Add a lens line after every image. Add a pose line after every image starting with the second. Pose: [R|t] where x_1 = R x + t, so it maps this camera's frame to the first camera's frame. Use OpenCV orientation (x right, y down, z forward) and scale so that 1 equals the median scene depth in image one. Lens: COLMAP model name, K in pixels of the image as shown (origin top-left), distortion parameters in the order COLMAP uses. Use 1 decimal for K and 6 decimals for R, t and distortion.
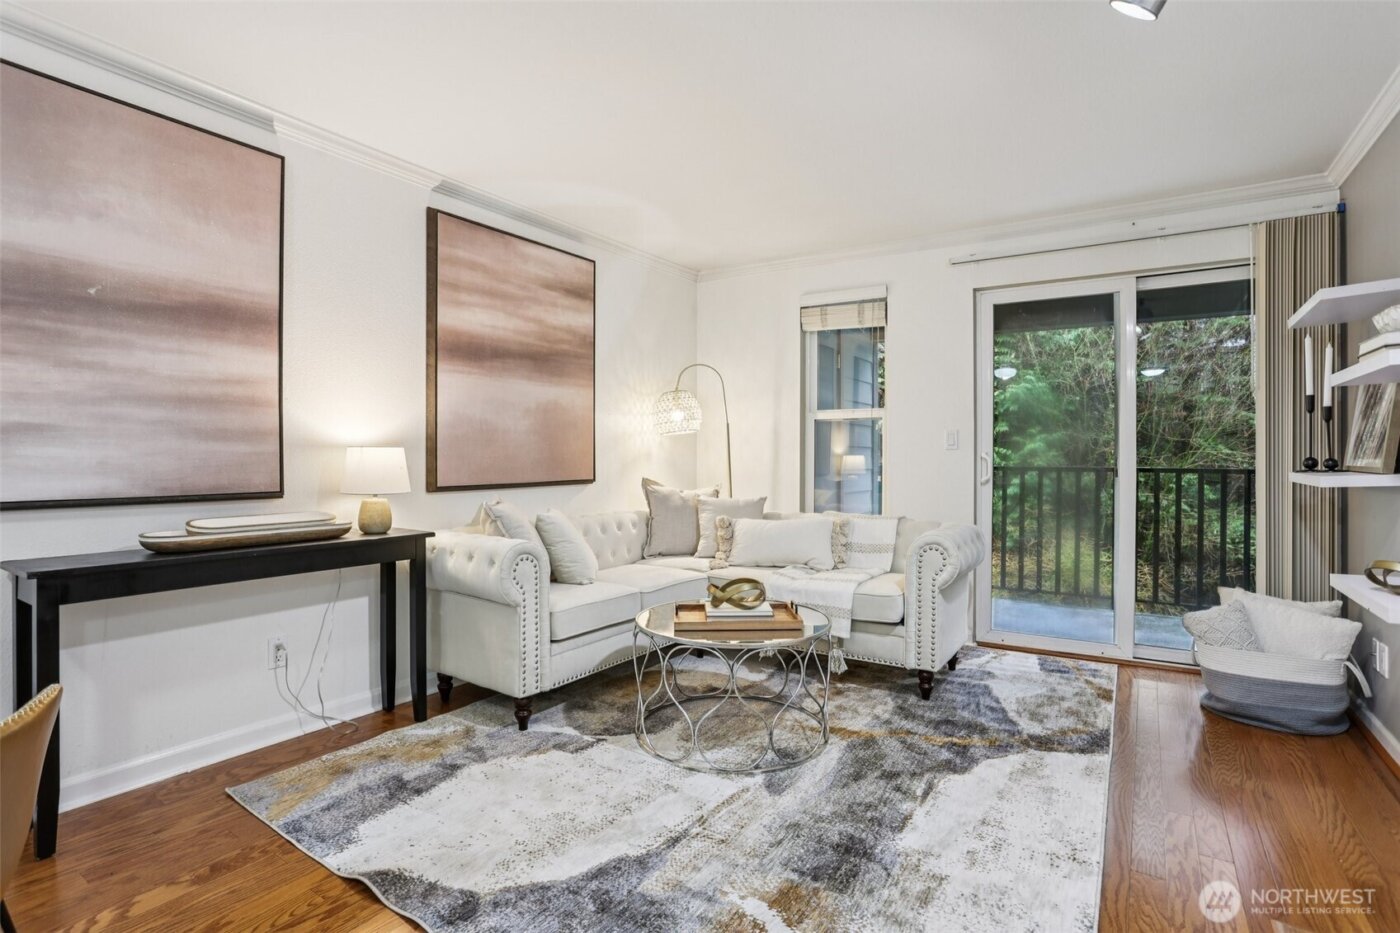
lens RADIAL K [[683.8, 0, 702.3], [0, 683.8, 457.6], [0, 0, 1]] dist [-0.082521, 0.035416]
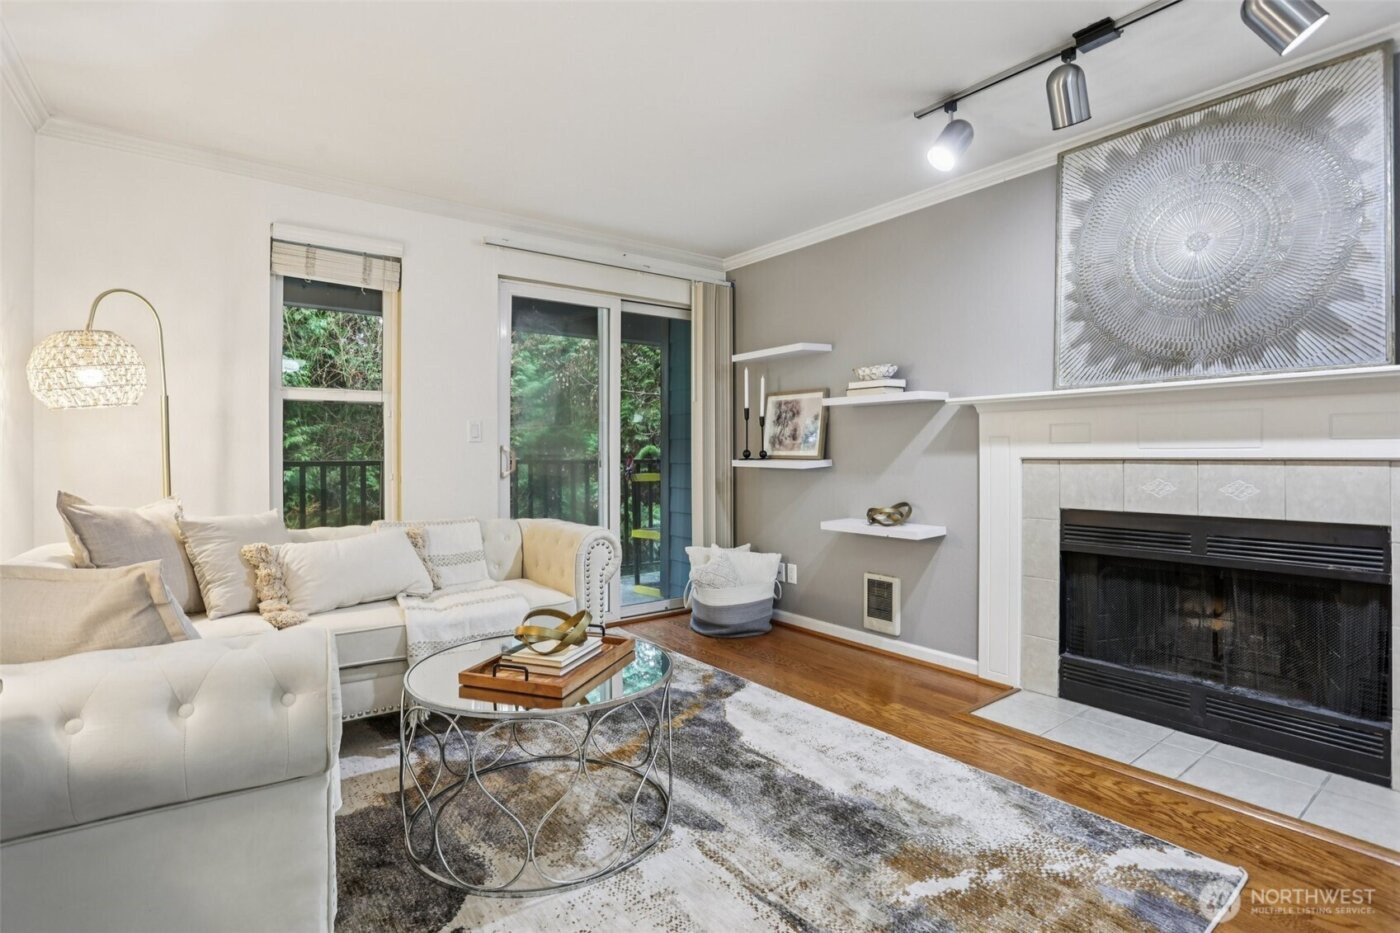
lens RADIAL K [[683.8, 0, 702.3], [0, 683.8, 457.6], [0, 0, 1]] dist [-0.082521, 0.035416]
pose [[0.334721, -0.011254, 0.942250, -0.576913], [0.003193, 0.999936, 0.010808, -0.000199], [-0.942312, -0.000609, 0.334736, 0.572512]]
